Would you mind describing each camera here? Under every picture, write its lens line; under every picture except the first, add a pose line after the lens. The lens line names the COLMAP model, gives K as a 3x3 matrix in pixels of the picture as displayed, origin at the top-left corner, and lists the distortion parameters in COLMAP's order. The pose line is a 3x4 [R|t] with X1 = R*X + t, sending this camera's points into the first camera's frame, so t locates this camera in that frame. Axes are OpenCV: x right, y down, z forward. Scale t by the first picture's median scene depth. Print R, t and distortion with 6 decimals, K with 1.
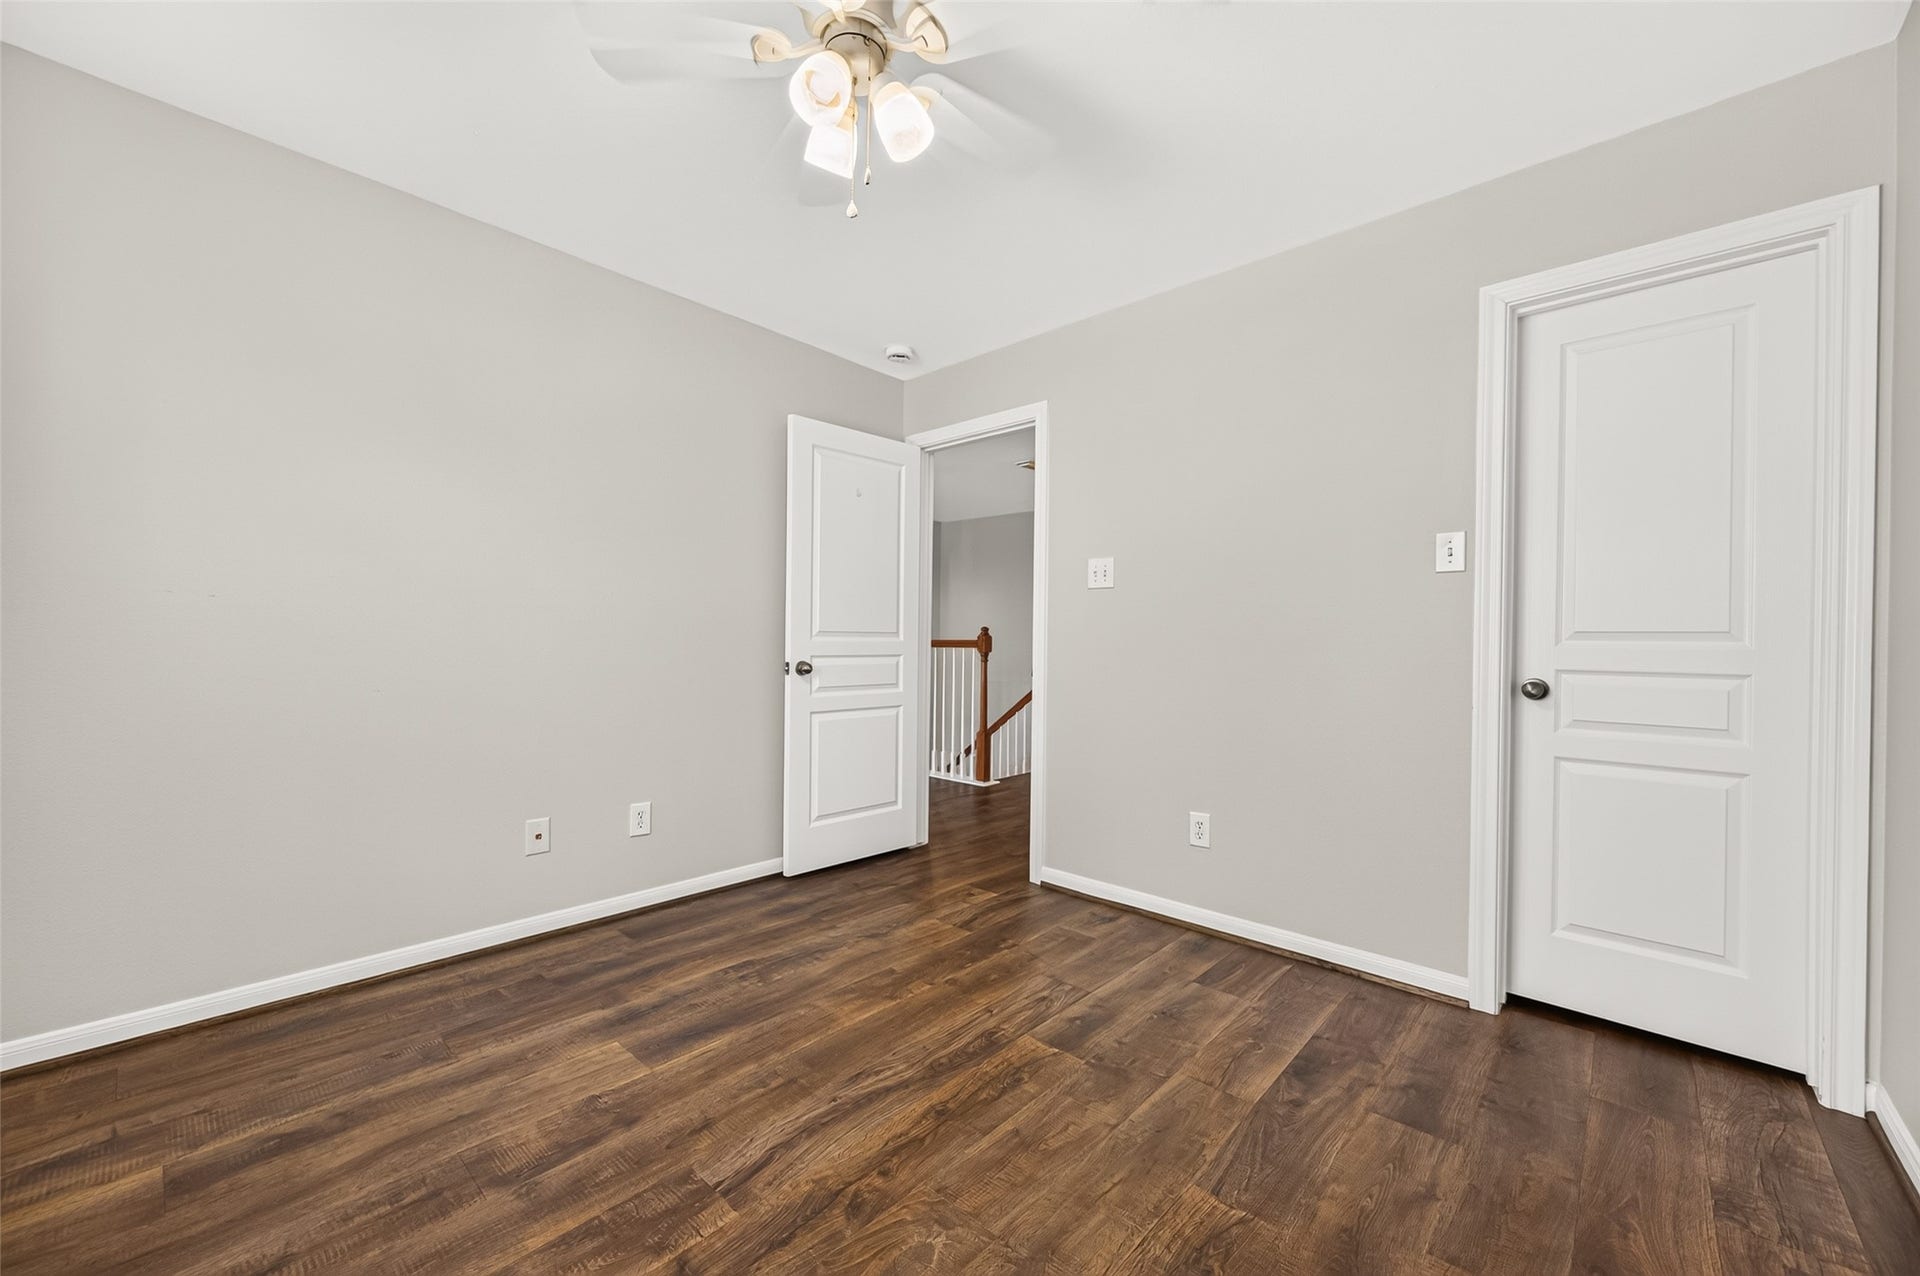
lens RADIAL K [[743.8, 0, 959.8], [0, 743.8, 640.8], [0, 0, 1]] dist [0.006599, -0.002684]
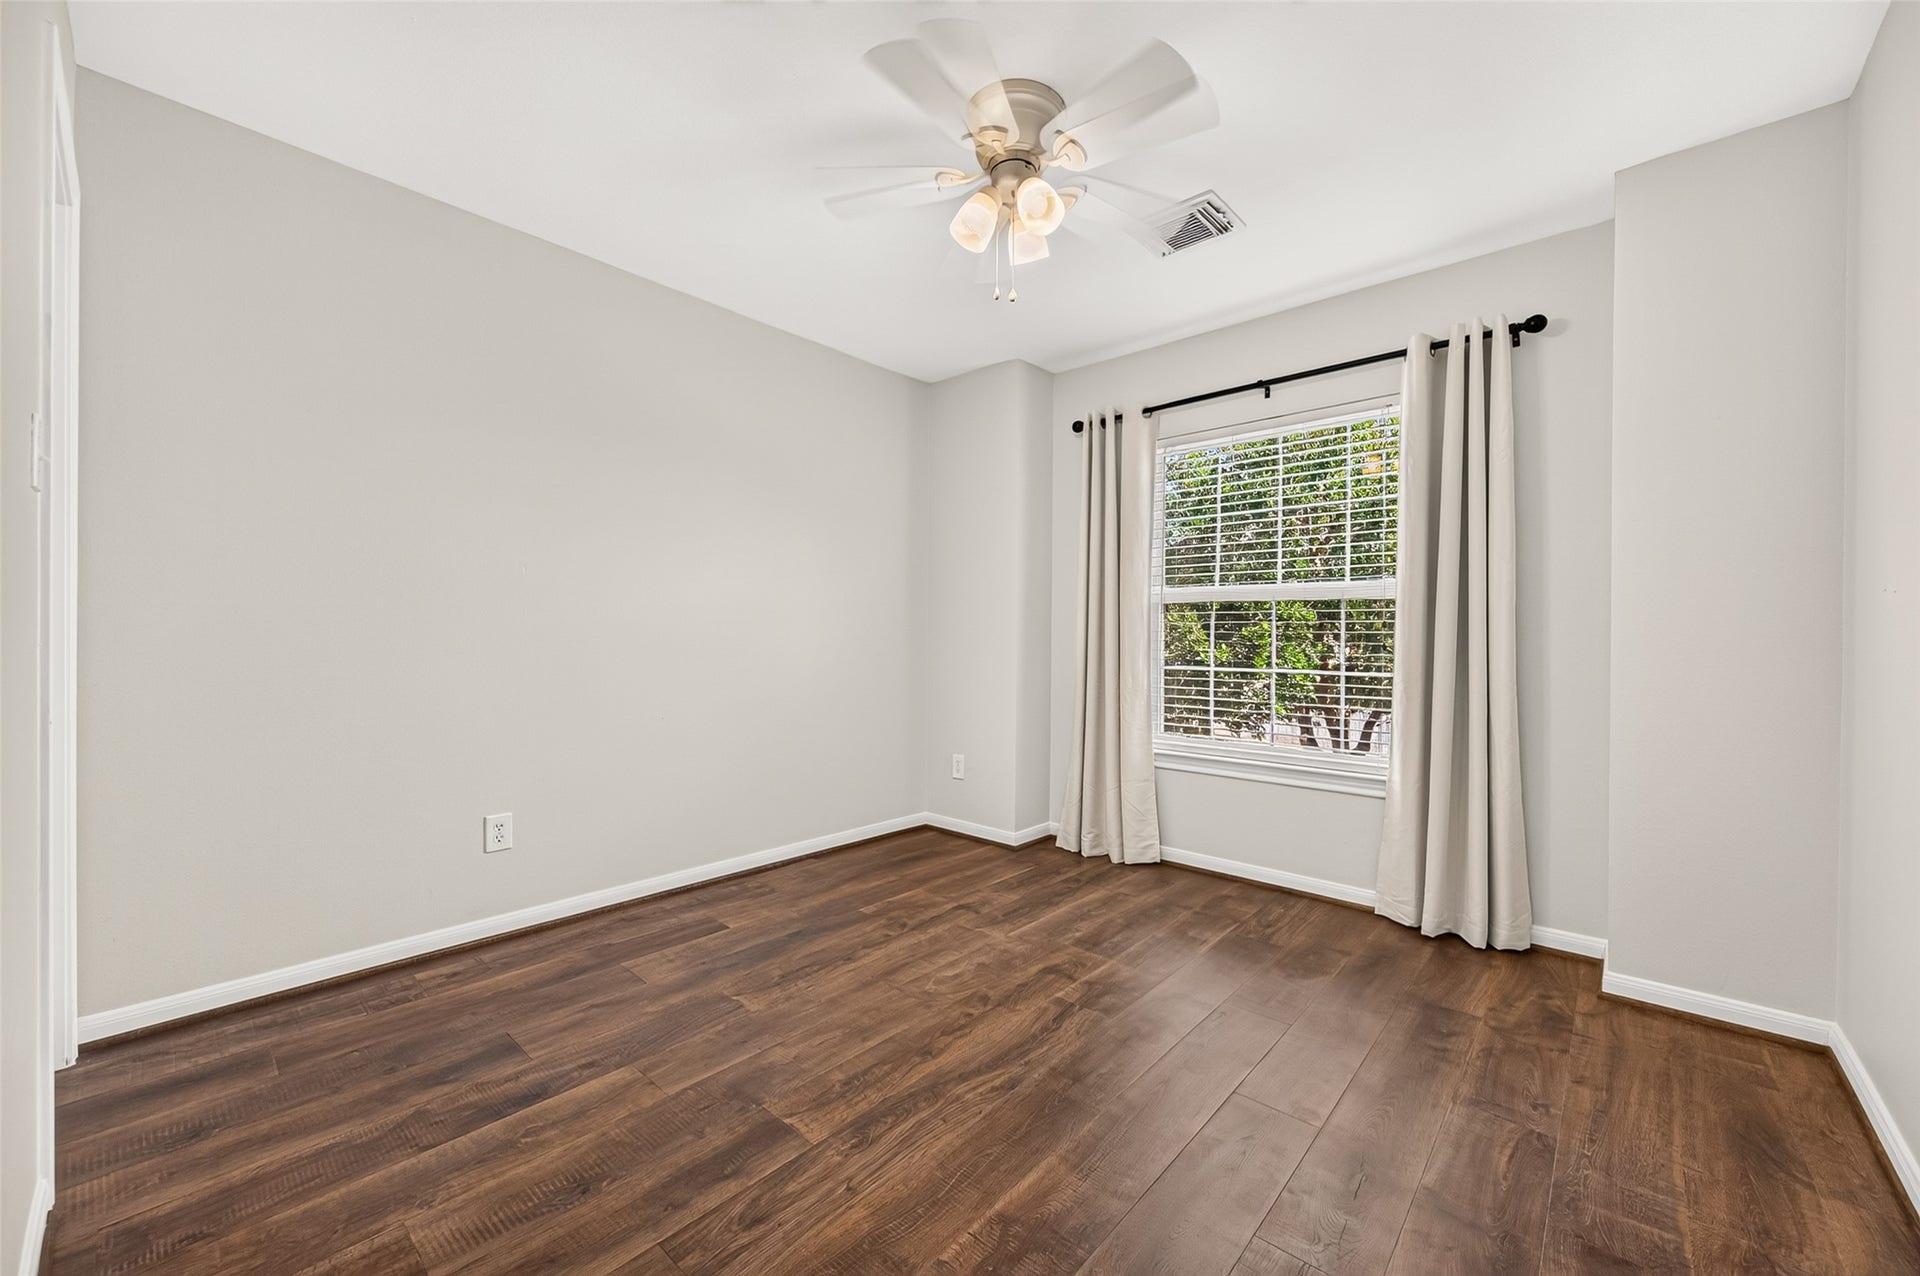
lens RADIAL K [[743.8, 0, 959.2], [0, 743.8, 637.9], [0, 0, 1]] dist [0.006599, -0.002684]
pose [[-0.999773, -0.020667, -0.005100, -0.052714], [-0.020678, 0.999784, 0.001967, 0.005124], [0.005058, 0.002072, -0.999985, 2.041773]]
